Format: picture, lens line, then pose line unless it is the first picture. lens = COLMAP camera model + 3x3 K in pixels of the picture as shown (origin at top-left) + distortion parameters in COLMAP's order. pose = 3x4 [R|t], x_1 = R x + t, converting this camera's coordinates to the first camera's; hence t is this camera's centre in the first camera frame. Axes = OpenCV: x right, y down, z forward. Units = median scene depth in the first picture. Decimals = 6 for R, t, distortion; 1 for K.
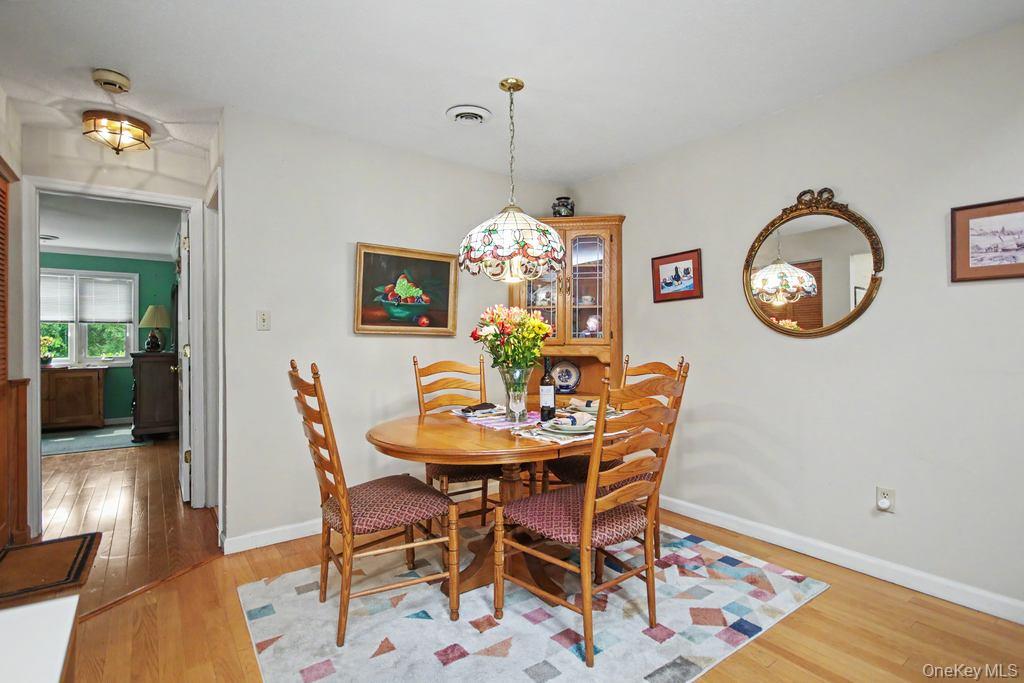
lens RADIAL K [[489.0, 0, 512.0], [0, 489.0, 341.5], [0, 0, 1]] dist [0.002551, 0.000339]
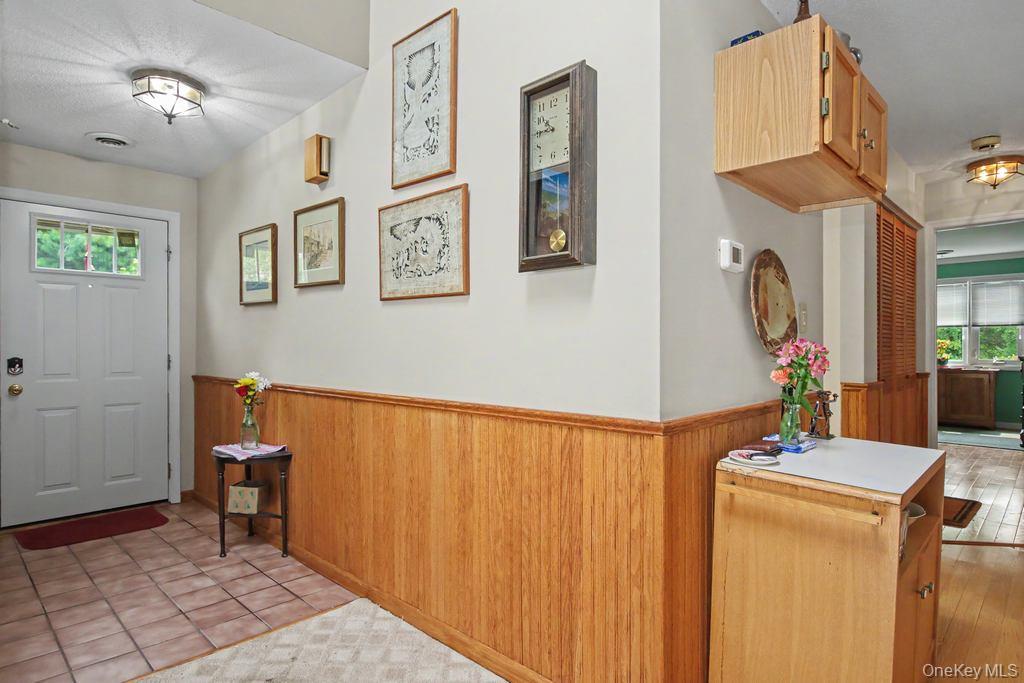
lens RADIAL K [[566.3, 0, 512.0], [0, 566.3, 341.5], [0, 0, 1]] dist [-0.001635, 0.000249]
pose [[0.156049, -0.001264, -0.987748, 0.334265], [-0.003434, 0.999992, -0.001822, -0.001776], [0.987743, 0.003676, 0.156044, -0.337746]]
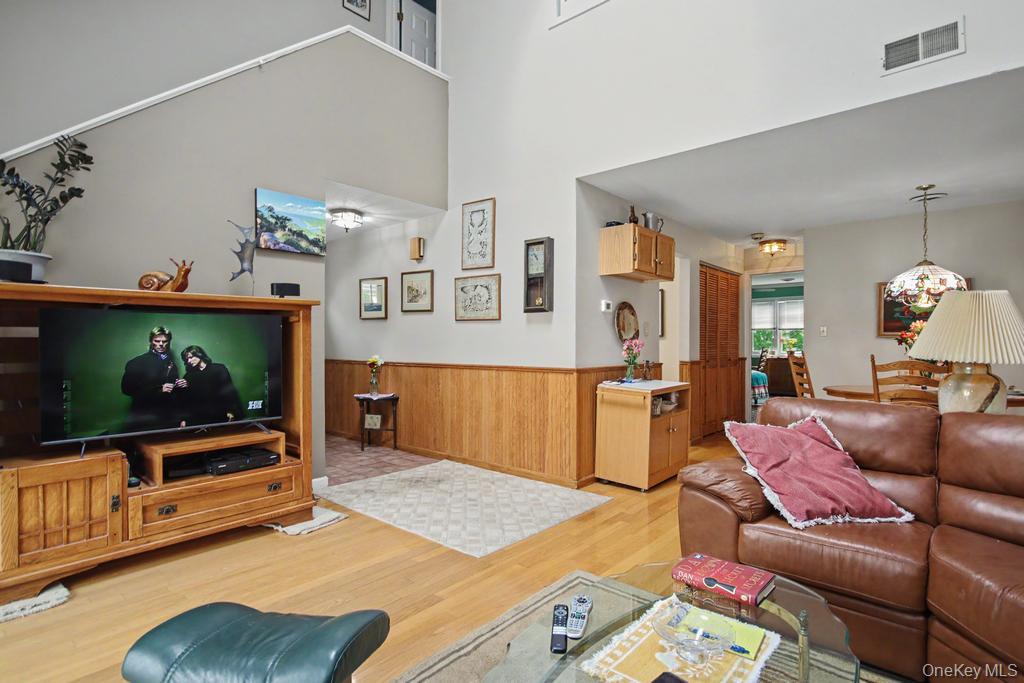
lens RADIAL K [[515.1, 0, 512.0], [0, 515.1, 341.5], [0, 0, 1]] dist [0.000370, -0.000069]
pose [[0.209242, 0.005404, -0.977849, 1.069986], [-0.004791, 0.999978, 0.004501, -0.004375], [0.977852, 0.003743, 0.209263, -0.550729]]
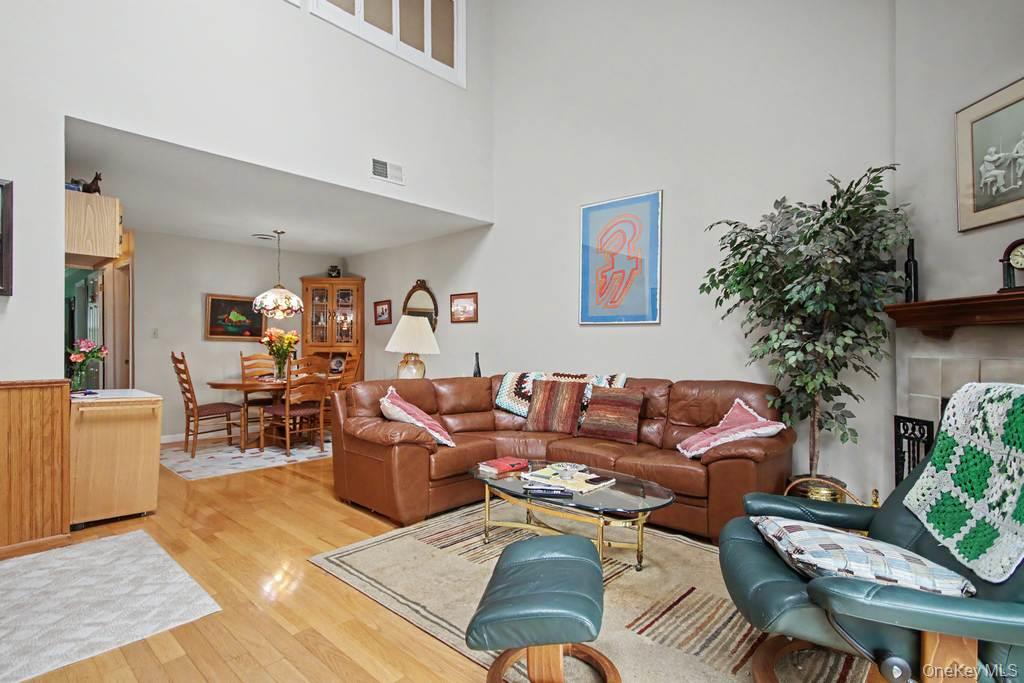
lens RADIAL K [[509.2, 0, 512.0], [0, 509.2, 341.5], [0, 0, 1]] dist [0.003604, 0.000736]
pose [[0.982447, 0.006319, 0.186432, 0.476275], [-0.004351, 0.999930, -0.010959, 0.006803], [-0.186489, 0.009956, 0.982407, -1.168510]]
